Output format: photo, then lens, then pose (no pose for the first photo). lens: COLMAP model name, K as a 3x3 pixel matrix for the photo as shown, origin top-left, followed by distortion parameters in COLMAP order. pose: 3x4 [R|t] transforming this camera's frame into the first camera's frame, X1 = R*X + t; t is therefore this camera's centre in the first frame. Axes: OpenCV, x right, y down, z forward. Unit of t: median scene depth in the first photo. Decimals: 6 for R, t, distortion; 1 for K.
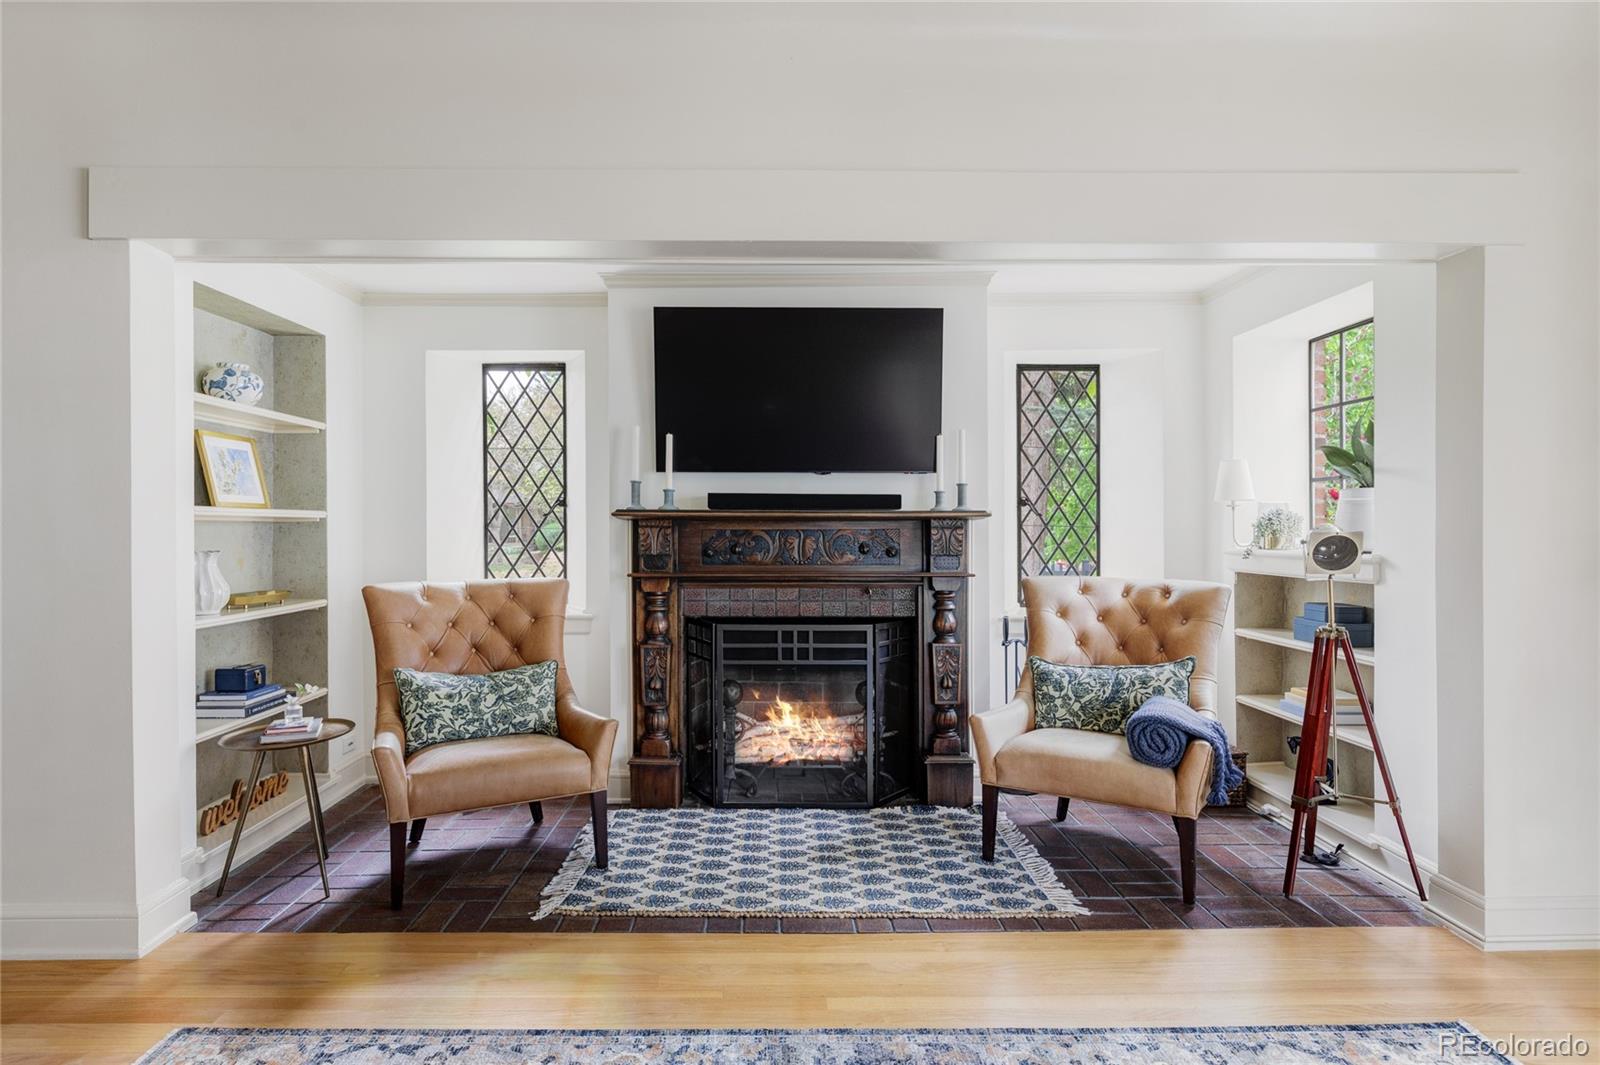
lens RADIAL K [[862.5, 0, 783.0], [0, 862.5, 535.5], [0, 0, 1]] dist [-0.000822, 0.001209]
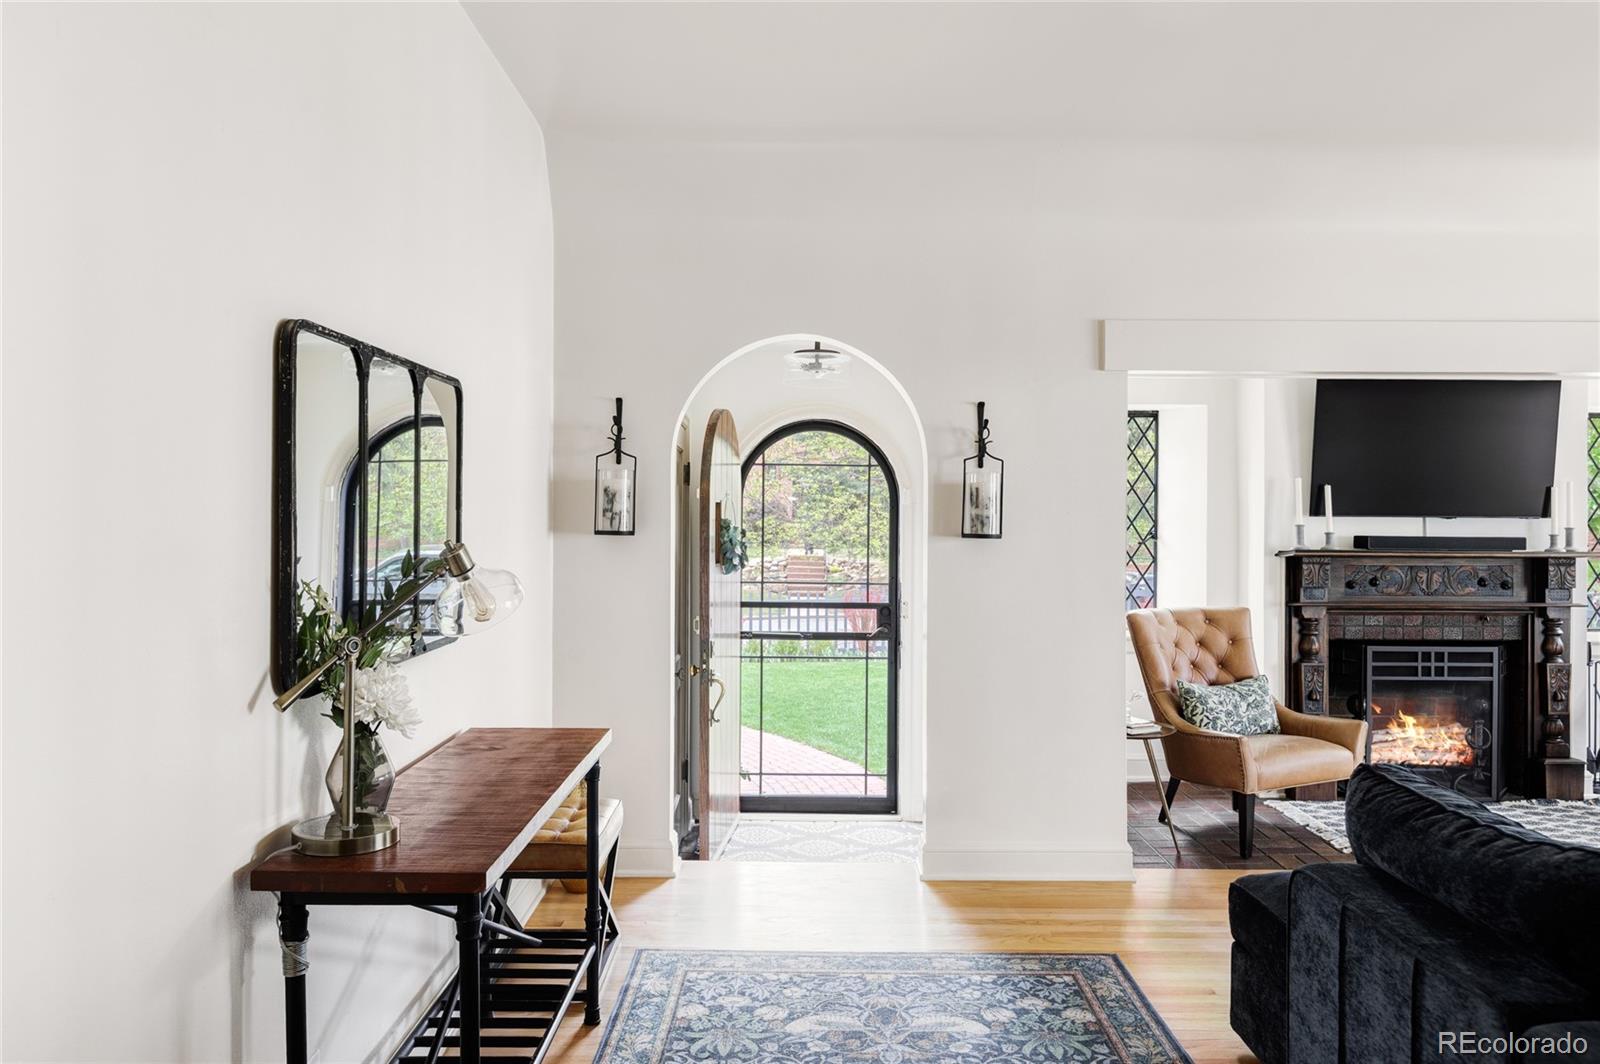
lens RADIAL K [[1159.3, 0, 801.5], [0, 1159.3, 521.1], [0, 0, 1]] dist [-0.009296, -0.001326]
pose [[0.999982, 0.005452, -0.002424, -0.866083], [-0.005468, 0.999961, -0.006937, -0.054139], [0.002386, 0.006950, 0.999973, -0.599600]]
